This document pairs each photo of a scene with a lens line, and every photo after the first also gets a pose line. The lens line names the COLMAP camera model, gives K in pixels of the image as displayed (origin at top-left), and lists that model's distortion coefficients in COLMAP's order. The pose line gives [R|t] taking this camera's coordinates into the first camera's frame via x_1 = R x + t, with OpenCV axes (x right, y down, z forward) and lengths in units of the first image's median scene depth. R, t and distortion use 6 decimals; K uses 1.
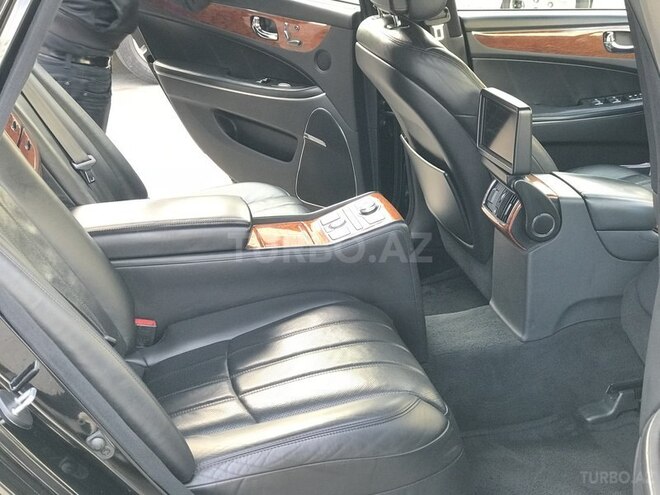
lens RADIAL K [[1087.9, 0, 330.0], [0, 1087.9, 247.5], [0, 0, 1]] dist [0.073369, 0.090545]
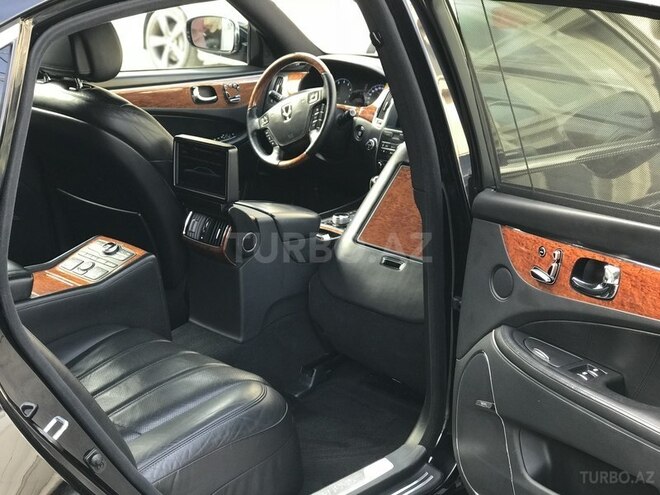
lens RADIAL K [[1087.9, 0, 330.0], [0, 1087.9, 247.5], [0, 0, 1]] dist [0.073369, 0.090545]
pose [[0.830981, -0.137457, 0.539051, -0.365413], [0.168171, 0.985726, -0.007889, 0.009548], [-0.530273, 0.097208, 0.842236, -0.060990]]
